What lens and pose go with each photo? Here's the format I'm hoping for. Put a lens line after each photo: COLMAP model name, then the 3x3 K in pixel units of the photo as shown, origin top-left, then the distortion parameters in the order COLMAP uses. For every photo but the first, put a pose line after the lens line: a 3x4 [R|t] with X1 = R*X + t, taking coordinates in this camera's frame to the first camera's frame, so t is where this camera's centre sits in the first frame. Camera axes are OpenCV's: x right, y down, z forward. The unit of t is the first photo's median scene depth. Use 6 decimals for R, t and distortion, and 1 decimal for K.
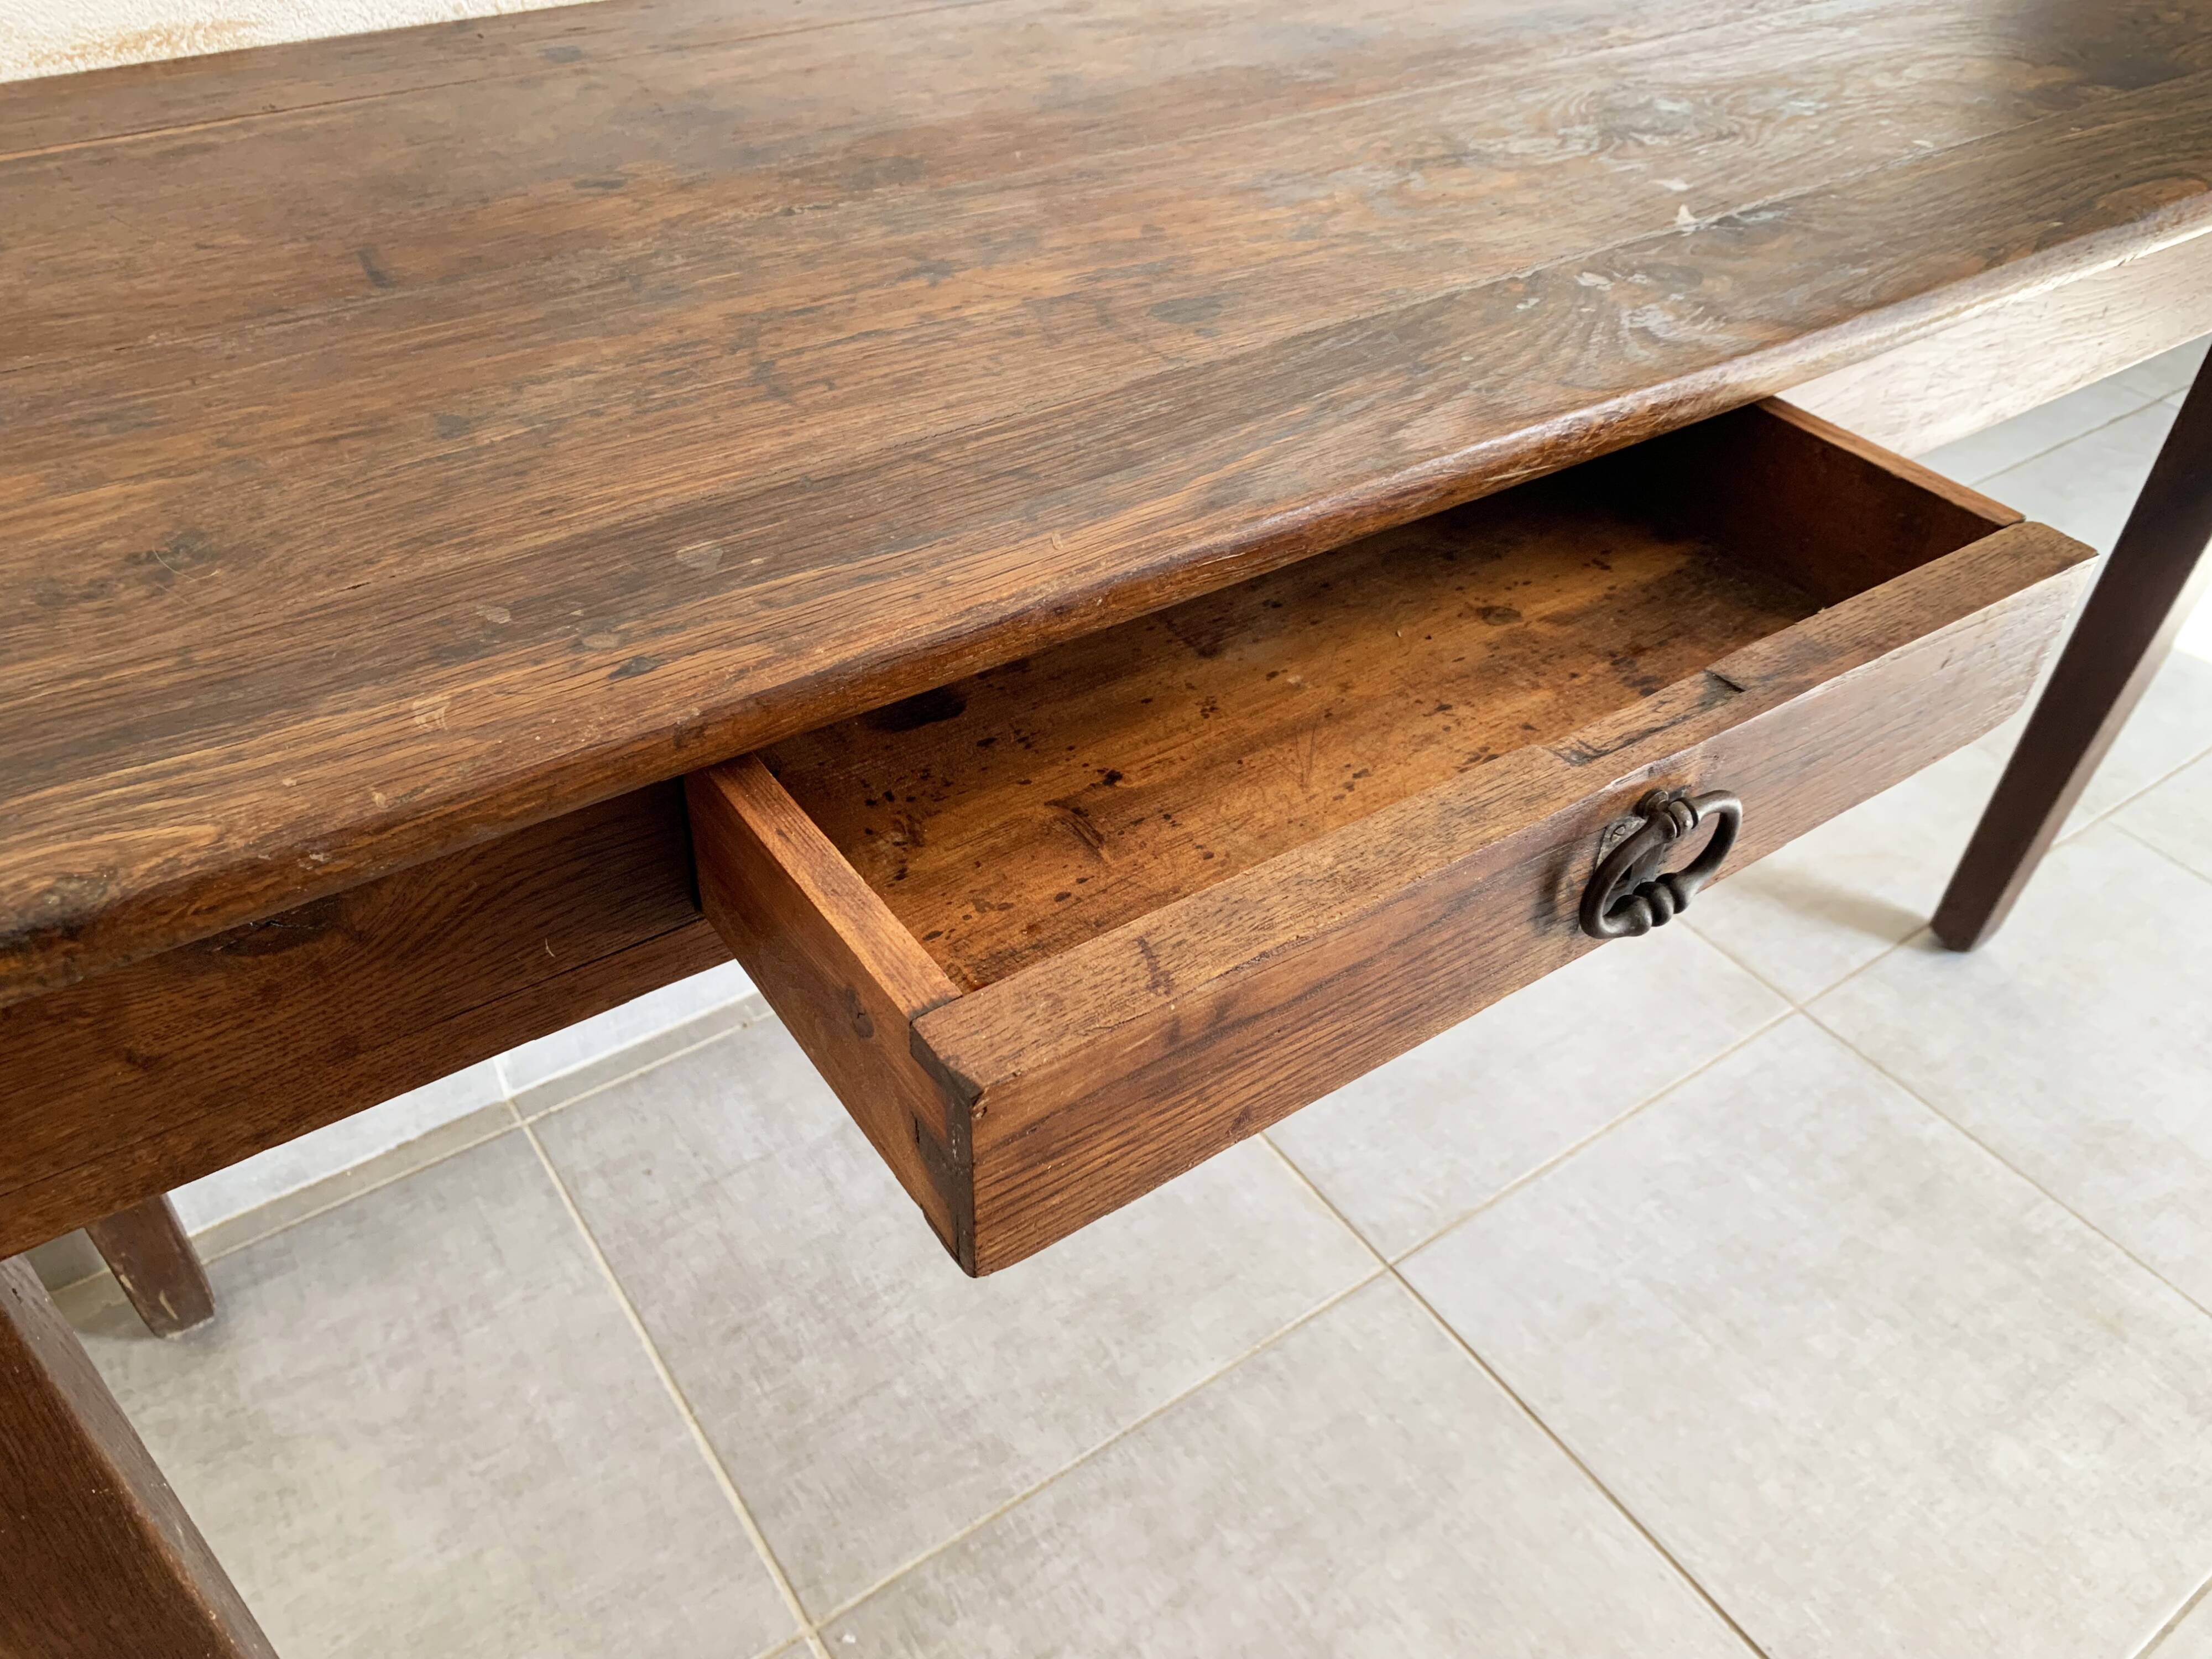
lens RADIAL K [[1700.1, 0, 1102.4], [0, 1700.1, 821.0], [0, 0, 1]] dist [0.022895, -0.030865]
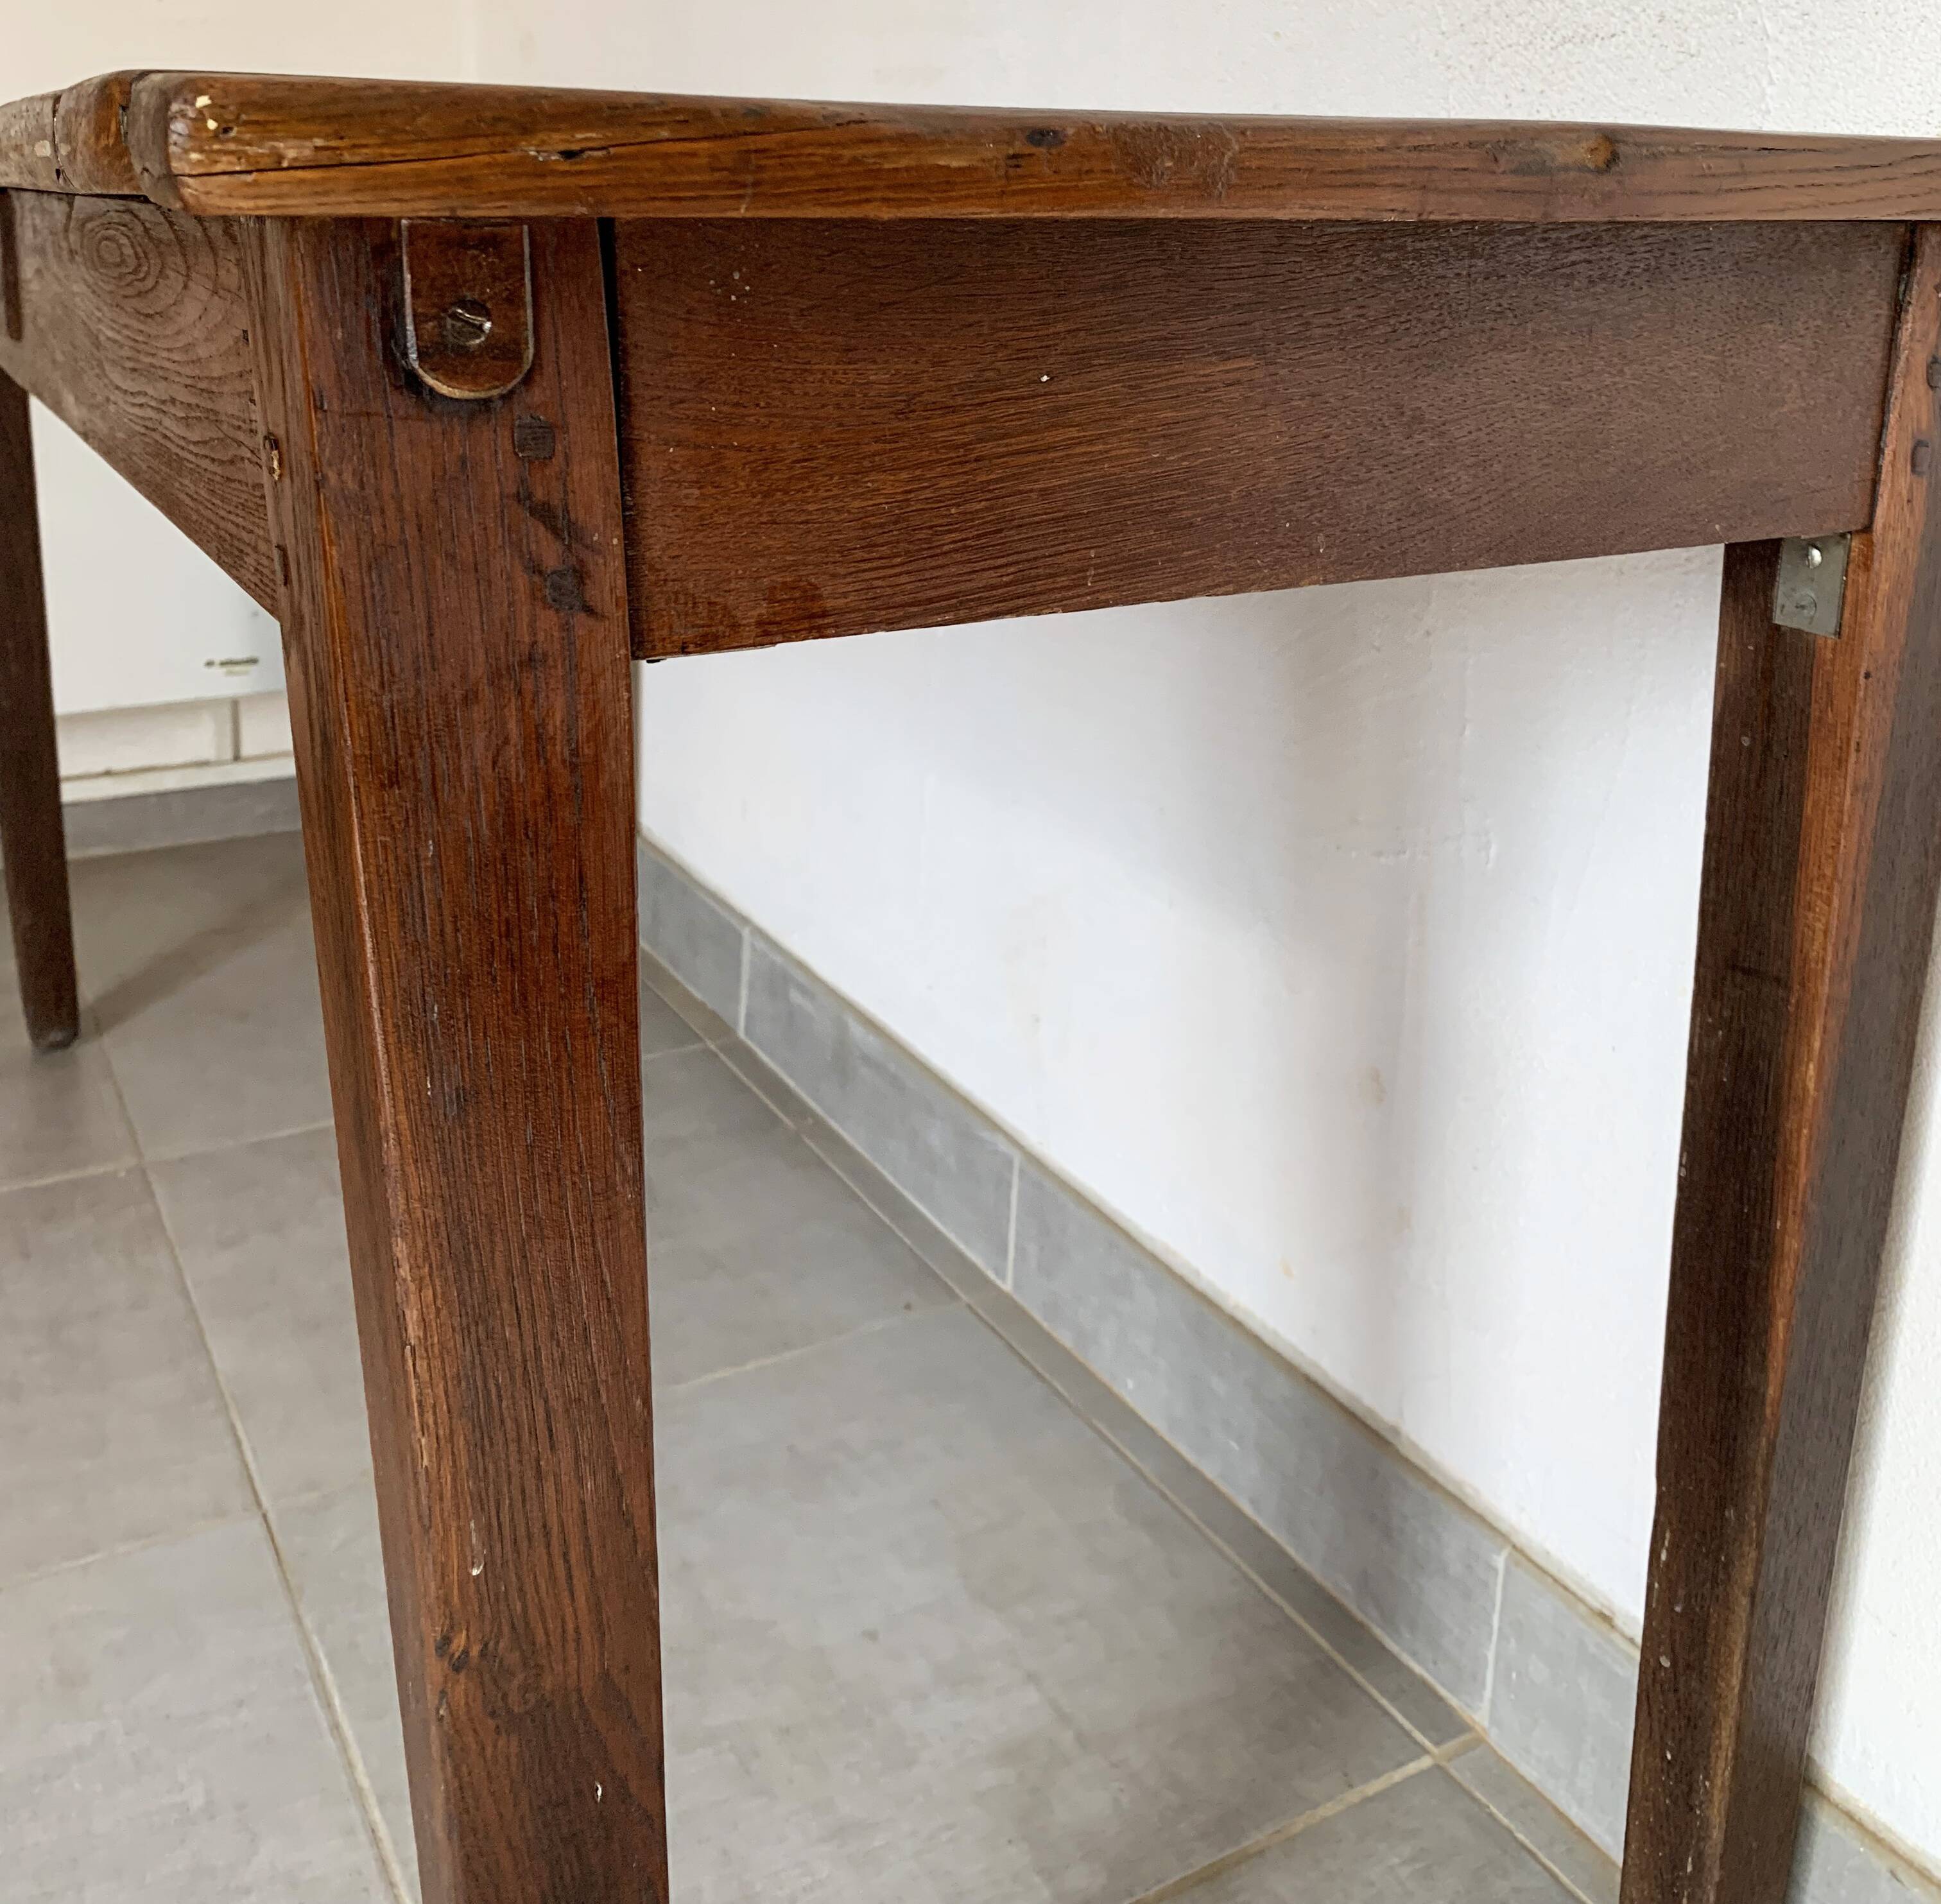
lens RADIAL K [[2015.0, 0, 1005.7], [0, 2015.0, 582.6], [0, 0, 1]] dist [-0.007395, 0.000000]
pose [[-0.079610, 0.157878, -0.984244, 1.504593], [-0.668894, 0.723617, 0.170175, -0.665753], [0.739082, 0.671903, 0.047997, 1.399690]]
